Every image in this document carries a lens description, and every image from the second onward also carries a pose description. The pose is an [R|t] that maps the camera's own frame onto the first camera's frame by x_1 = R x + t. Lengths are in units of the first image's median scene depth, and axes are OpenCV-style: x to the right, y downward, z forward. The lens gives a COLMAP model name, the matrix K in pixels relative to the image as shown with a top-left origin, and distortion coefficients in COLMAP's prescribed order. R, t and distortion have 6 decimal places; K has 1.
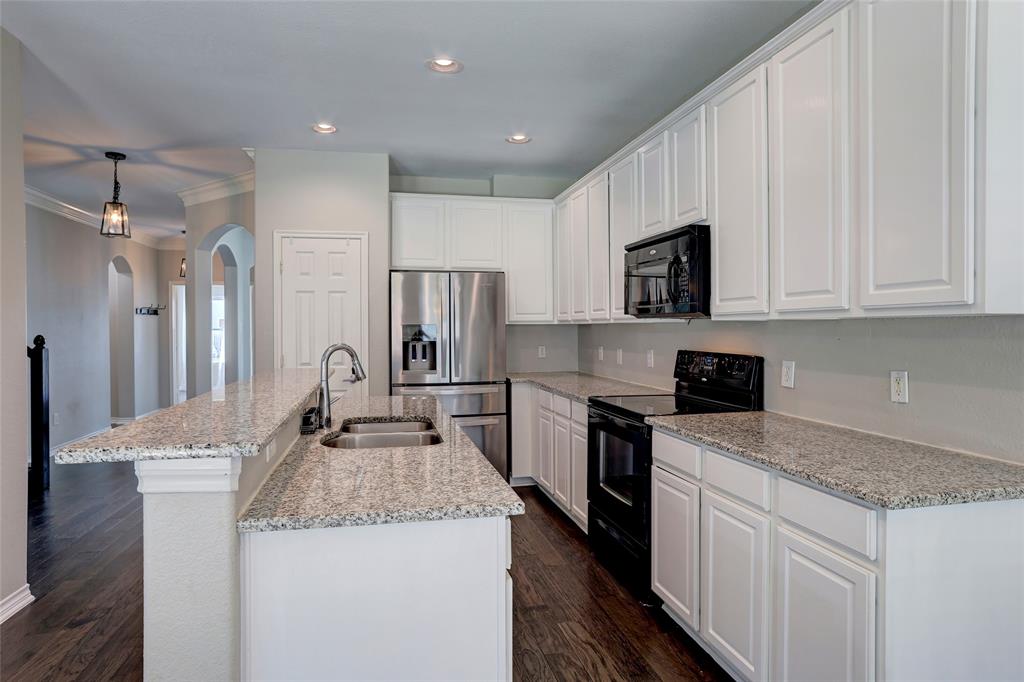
lens RADIAL K [[586.5, 0, 509.6], [0, 586.5, 333.1], [0, 0, 1]] dist [-0.030006, 0.011941]
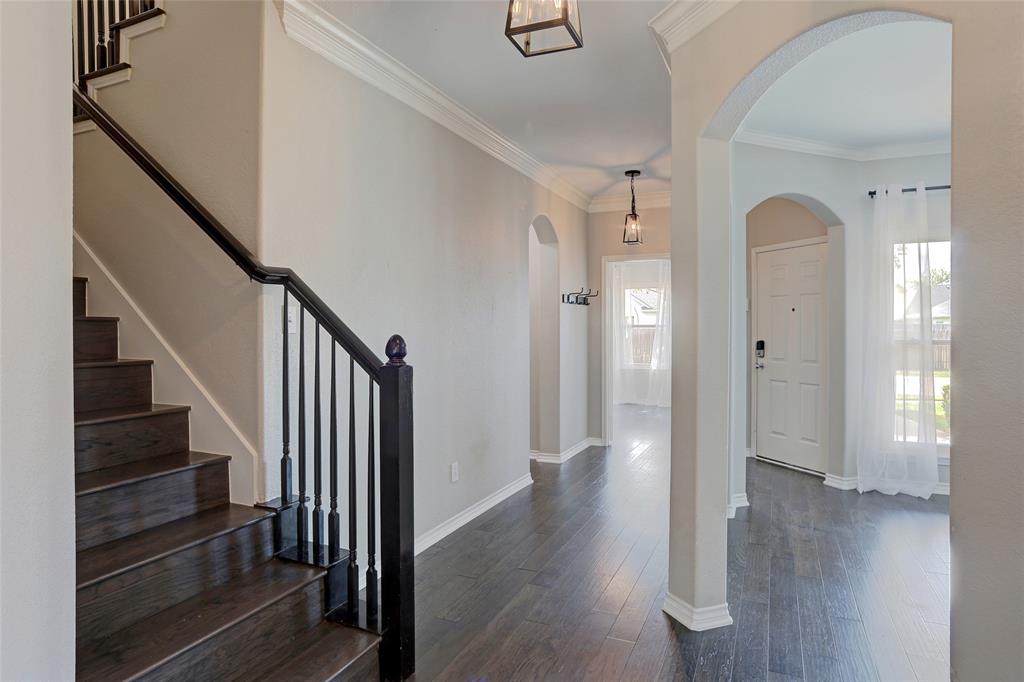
lens RADIAL K [[586.5, 0, 522.0], [0, 586.5, 337.2], [0, 0, 1]] dist [-0.030006, 0.011941]
pose [[0.815195, 0.010964, -0.579083, -0.646867], [-0.005495, 0.999922, 0.011197, -0.000222], [0.579160, -0.005946, 0.815192, 0.940855]]
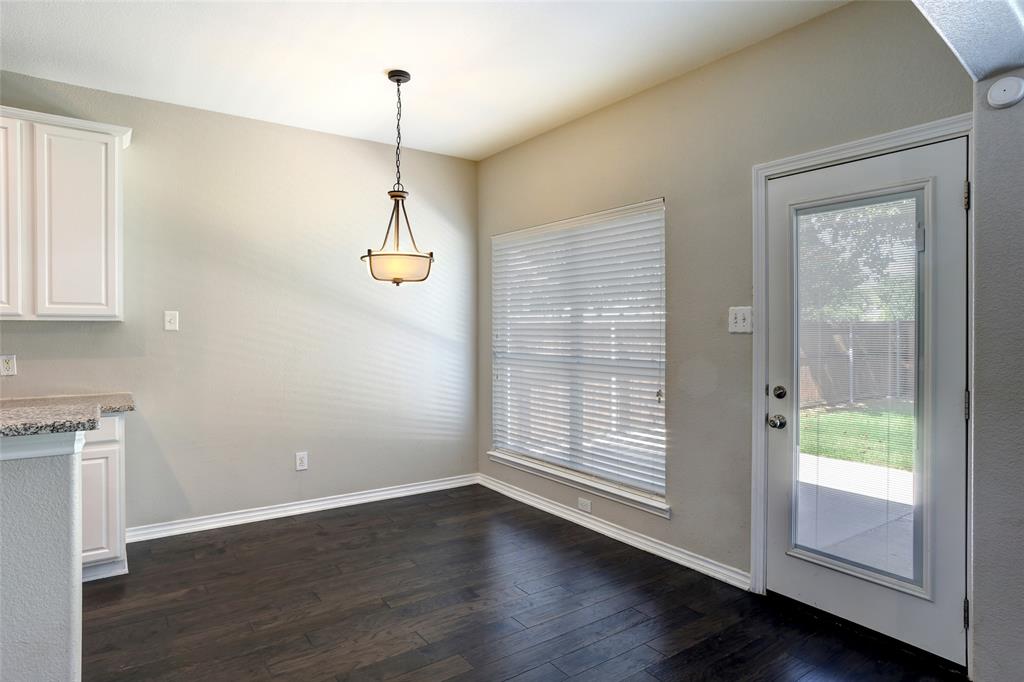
lens RADIAL K [[597.1, 0, 514.0], [0, 597.1, 341.4], [0, 0, 1]] dist [-0.019606, 0.000979]
pose [[-0.400218, -0.014672, 0.916303, -0.772769], [0.006018, 0.999808, 0.018638, 0.004760], [-0.916400, 0.012974, -0.400053, 0.234033]]
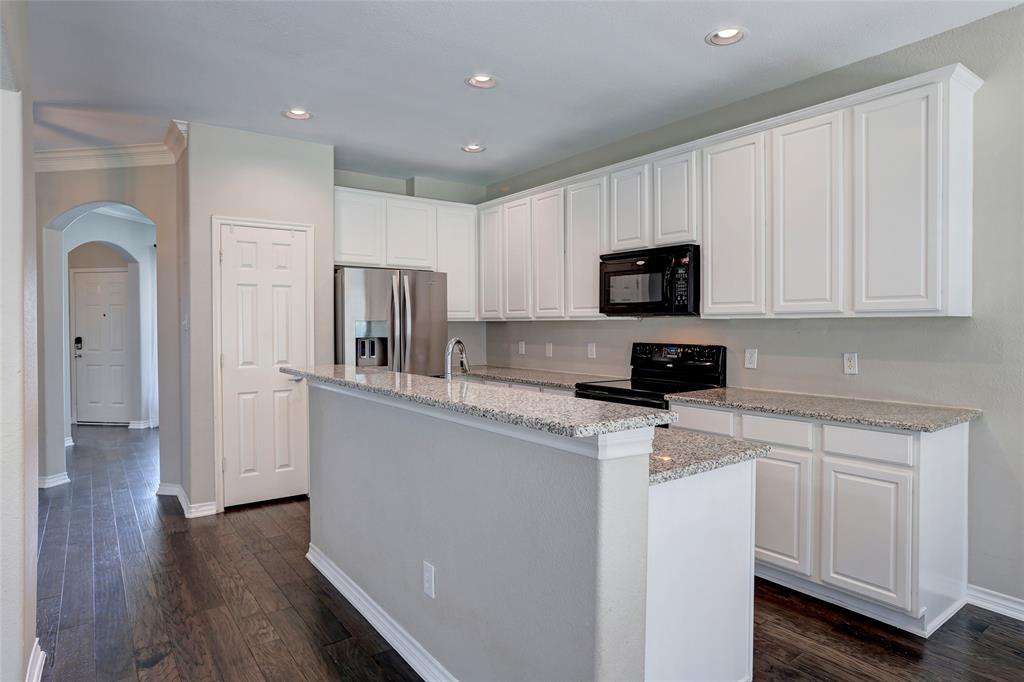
lens RADIAL K [[586.5, 0, 509.1], [0, 586.5, 335.4], [0, 0, 1]] dist [-0.030006, 0.011941]
pose [[0.913763, -0.005945, 0.406205, -0.447786], [0.002518, 0.999957, 0.008970, 0.002153], [-0.406241, -0.007173, 0.913738, -0.011322]]
